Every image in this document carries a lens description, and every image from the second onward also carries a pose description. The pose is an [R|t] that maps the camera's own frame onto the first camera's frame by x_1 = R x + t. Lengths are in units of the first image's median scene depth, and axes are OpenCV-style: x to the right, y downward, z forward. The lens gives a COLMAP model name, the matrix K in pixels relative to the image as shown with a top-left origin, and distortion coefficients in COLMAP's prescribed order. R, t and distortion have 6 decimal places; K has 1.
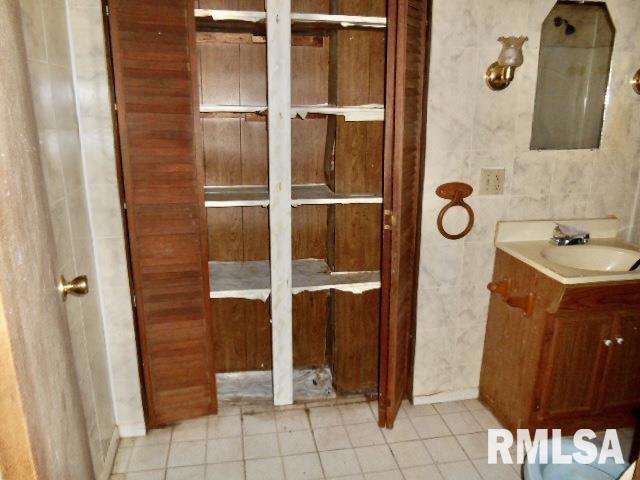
lens RADIAL K [[496.9, 0, 321.2], [0, 496.9, 241.4], [0, 0, 1]] dist [-0.012552, -0.009124]
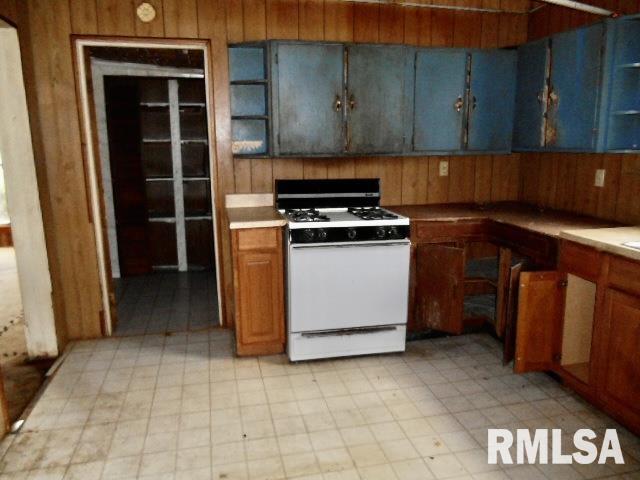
lens RADIAL K [[496.9, 0, 320.1], [0, 496.9, 239.4], [0, 0, 1]] dist [-0.012552, -0.009124]
pose [[0.998128, -0.032847, 0.051591, 0.446329], [0.036528, 0.996727, -0.072124, 0.385109], [-0.049053, 0.073873, 0.996061, -1.323447]]
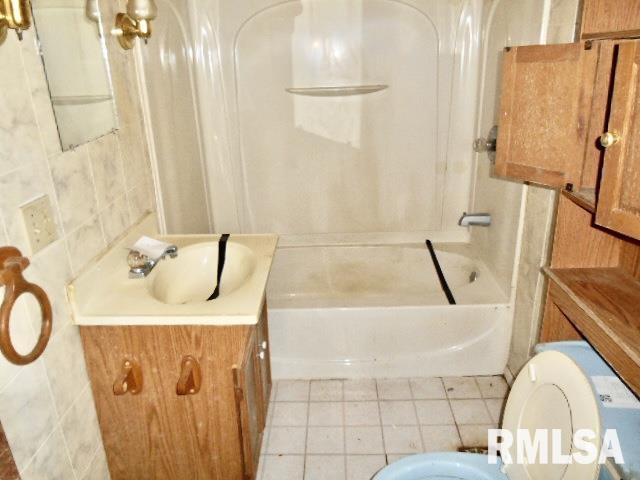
lens RADIAL K [[496.9, 0, 320.2], [0, 496.9, 237.9], [0, 0, 1]] dist [-0.012552, -0.009124]
pose [[0.200461, -0.362031, 0.910357, -0.078246], [0.292437, 0.908968, 0.297083, -0.176433], [-0.935038, 0.206668, 0.288084, 0.575985]]
